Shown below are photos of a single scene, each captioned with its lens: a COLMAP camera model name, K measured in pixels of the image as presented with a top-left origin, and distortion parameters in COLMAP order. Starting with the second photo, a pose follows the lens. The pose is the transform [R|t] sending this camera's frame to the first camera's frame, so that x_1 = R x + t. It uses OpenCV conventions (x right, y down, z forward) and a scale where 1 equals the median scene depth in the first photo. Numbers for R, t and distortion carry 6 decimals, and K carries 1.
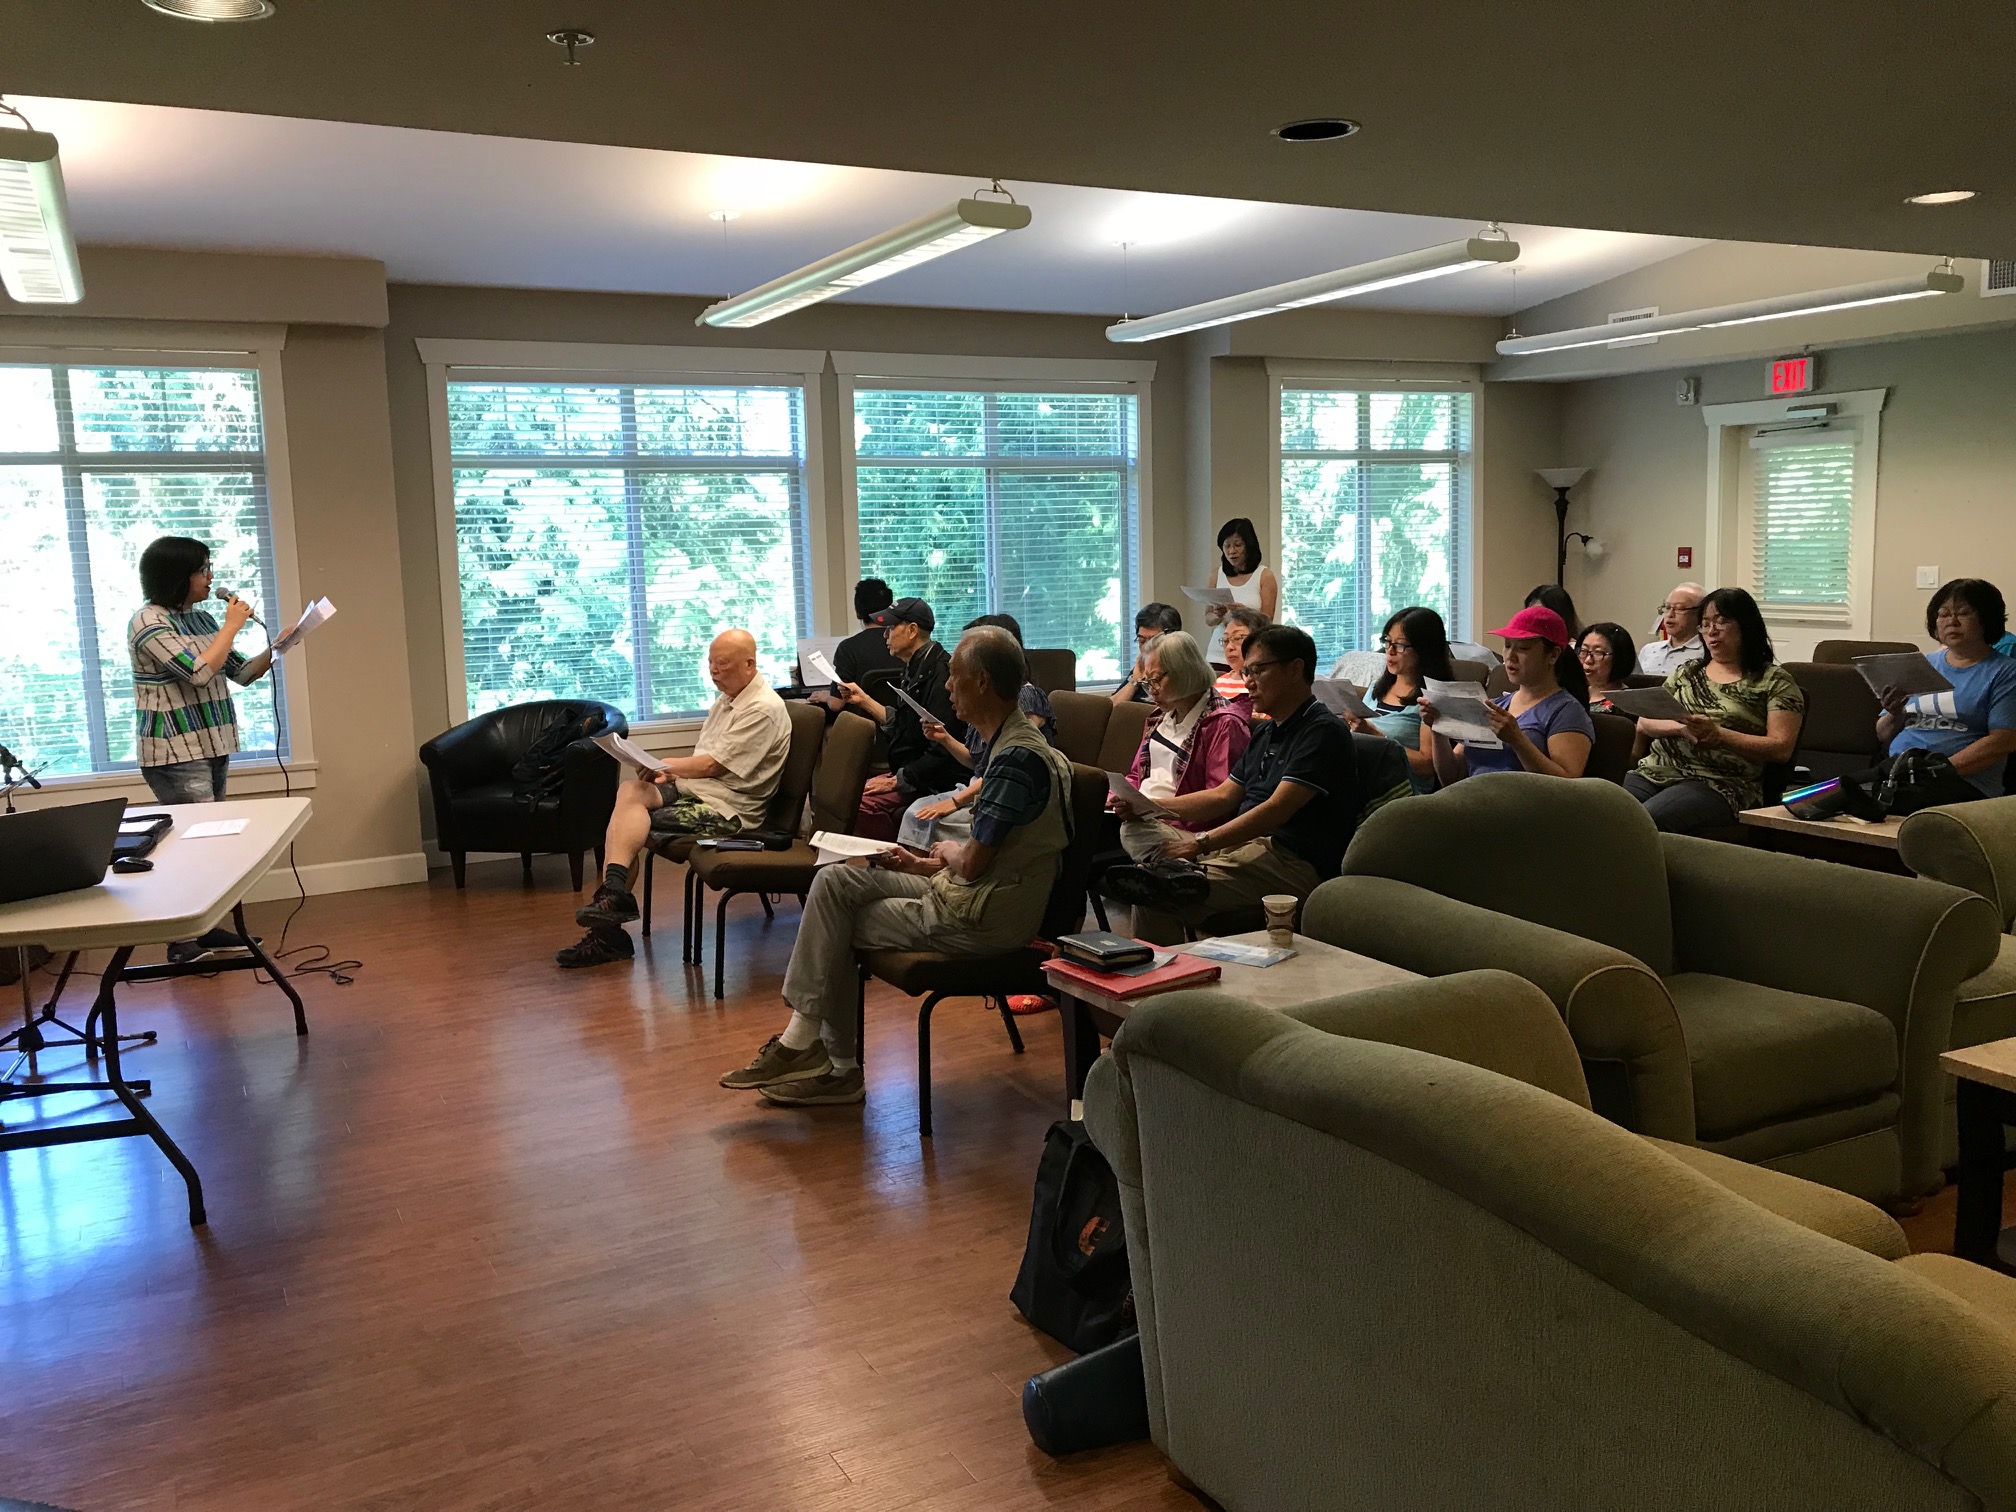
lens RADIAL K [[1650.9, 0, 974.5], [0, 1650.9, 761.2], [0, 0, 1]] dist [0.004202, -0.005874]
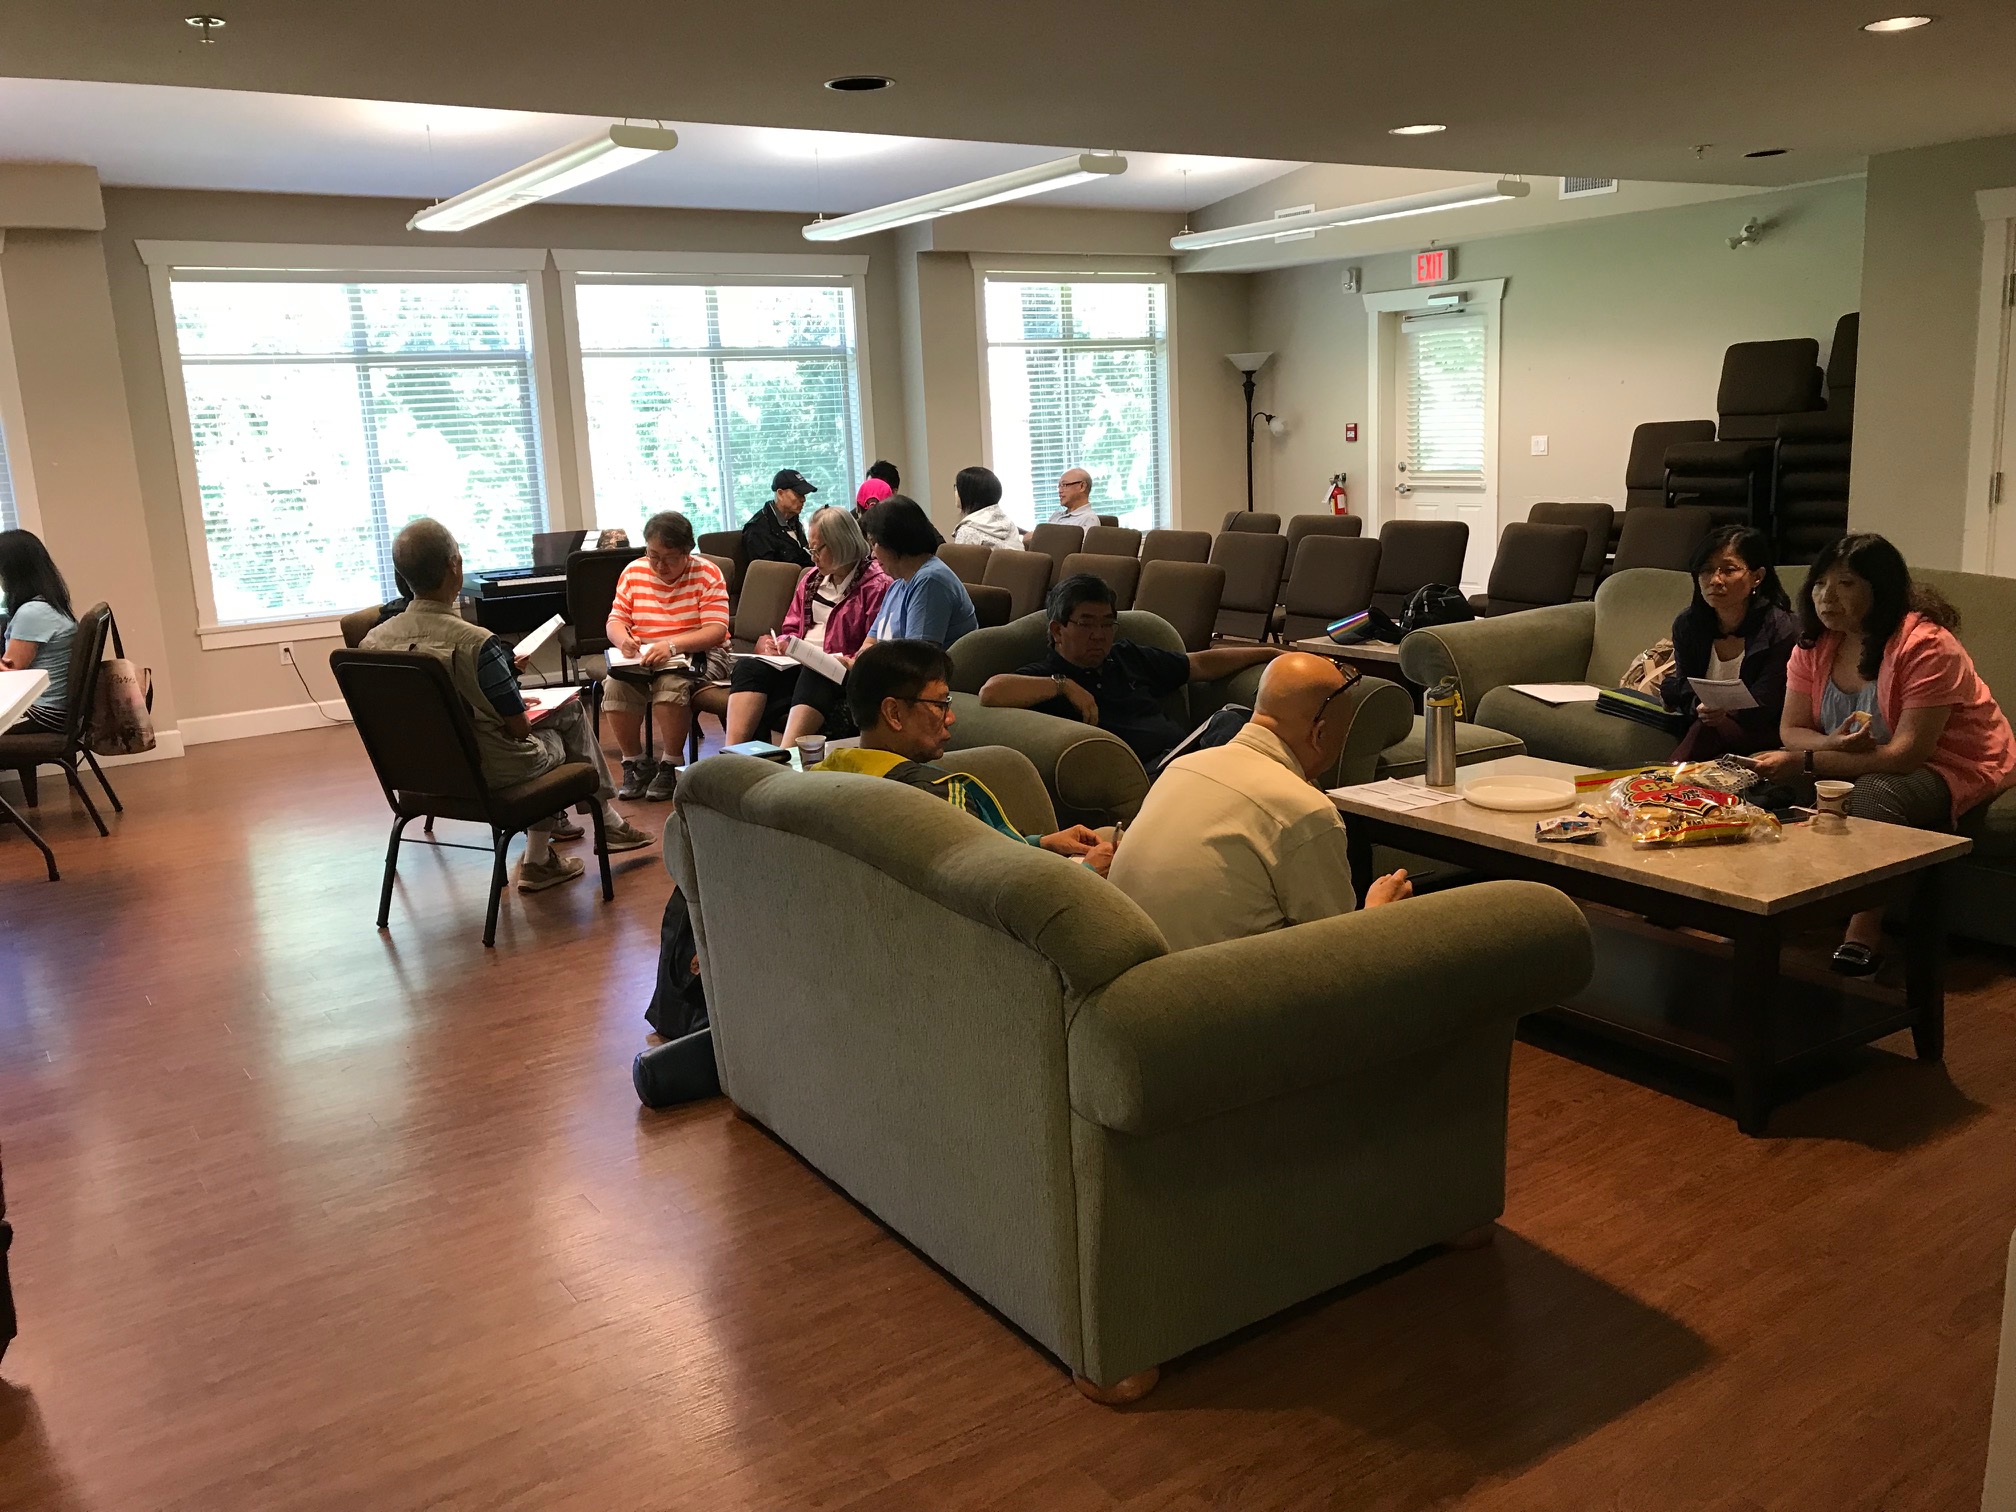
lens RADIAL K [[1650.9, 0, 974.5], [0, 1650.9, 761.2], [0, 0, 1]] dist [0.004202, -0.005874]
pose [[0.992663, -0.039484, 0.114285, 0.046791], [0.031912, 0.997220, 0.067340, 0.015858], [-0.116626, -0.063199, 0.991163, -0.097960]]
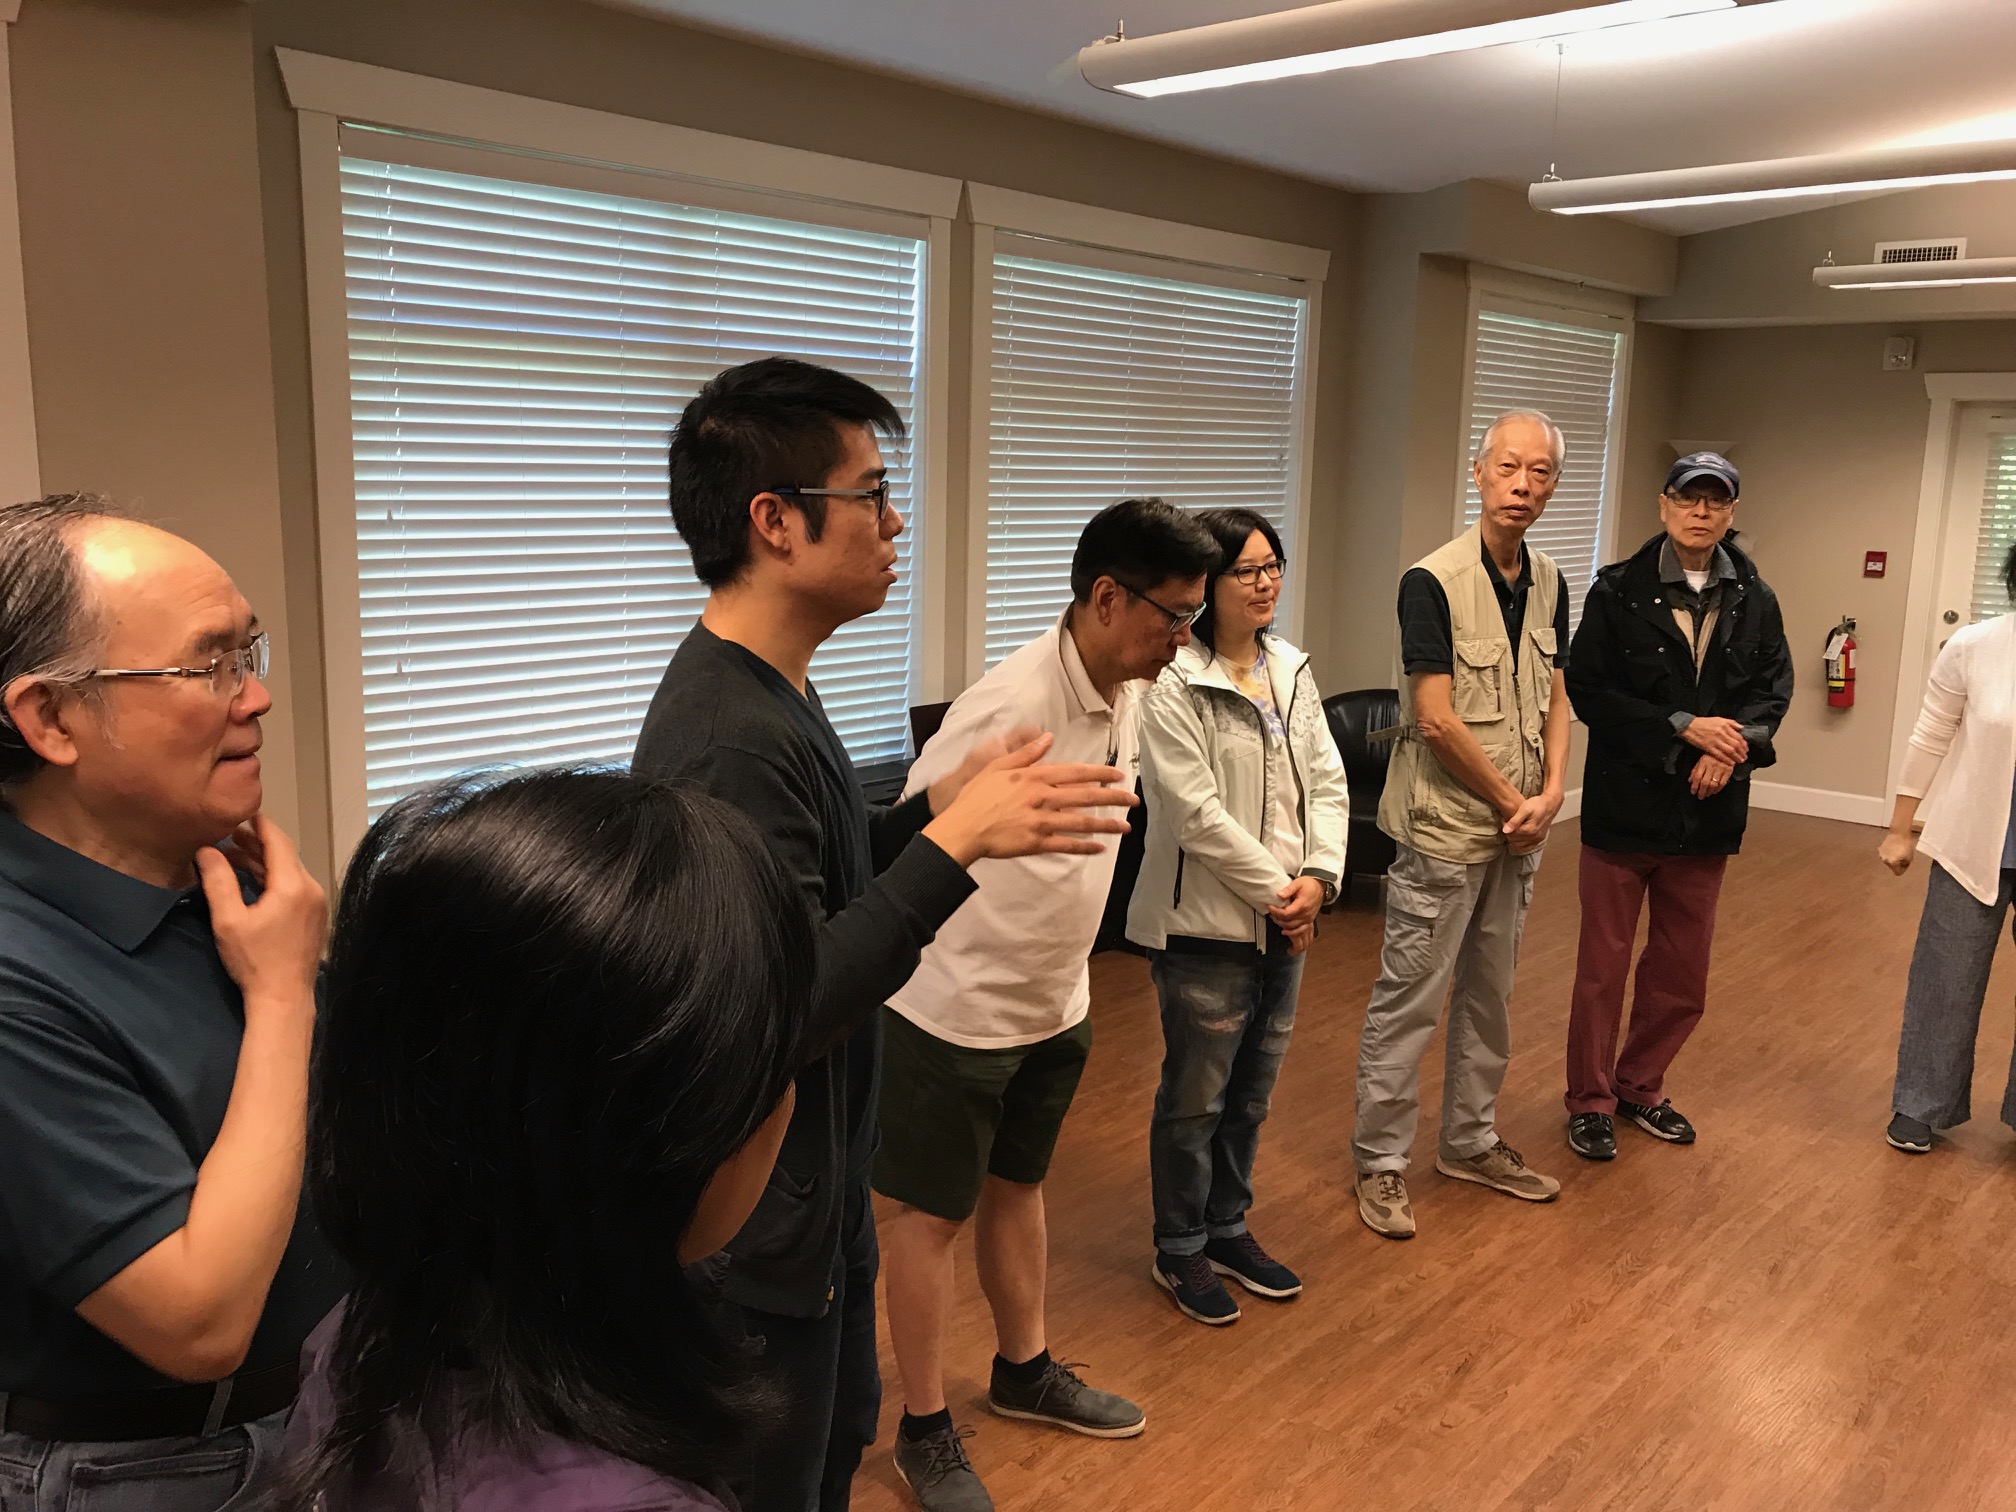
lens RADIAL K [[1699.3, 0, 1008.0], [0, 1699.3, 756.0], [0, 0, 1]] dist [-0.012153, 0.067134]
pose [[0.934914, -0.009711, 0.354742, -0.284416], [-0.007174, 0.998904, 0.046254, -0.074288], [-0.354803, -0.045788, 0.933819, 0.424094]]
